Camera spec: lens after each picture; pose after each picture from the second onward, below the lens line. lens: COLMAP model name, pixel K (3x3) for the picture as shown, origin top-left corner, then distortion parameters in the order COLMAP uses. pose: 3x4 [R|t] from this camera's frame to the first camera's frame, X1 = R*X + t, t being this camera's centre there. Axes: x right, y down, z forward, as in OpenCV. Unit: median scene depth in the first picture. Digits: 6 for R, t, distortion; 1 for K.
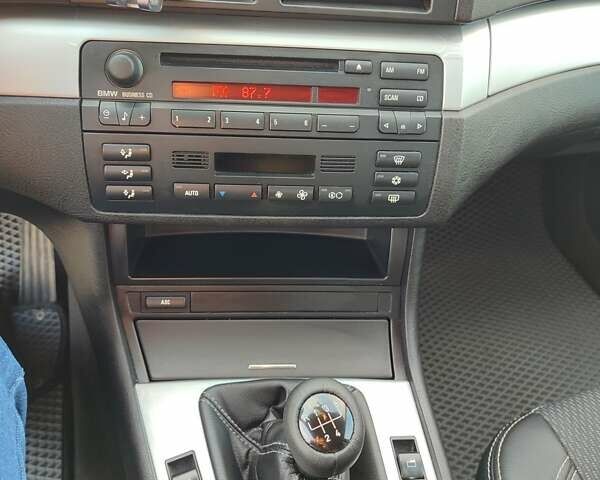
lens RADIAL K [[565.4, 0, 295.3], [0, 565.4, 241.9], [0, 0, 1]] dist [0.016237, 0.000000]
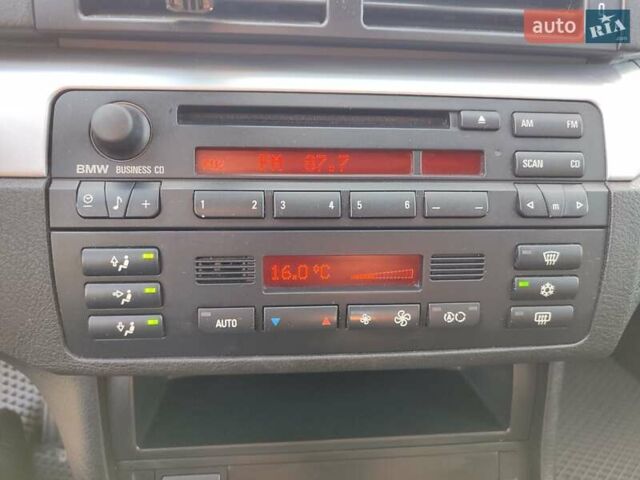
lens RADIAL K [[479.2, 0, 323.9], [0, 479.2, 243.8], [0, 0, 1]] dist [-0.026953, -0.001037]
pose [[0.999215, -0.038705, 0.008434, -0.079461], [0.039613, 0.977062, -0.209240, -0.058342], [-0.000142, 0.209410, 0.977828, 0.478854]]
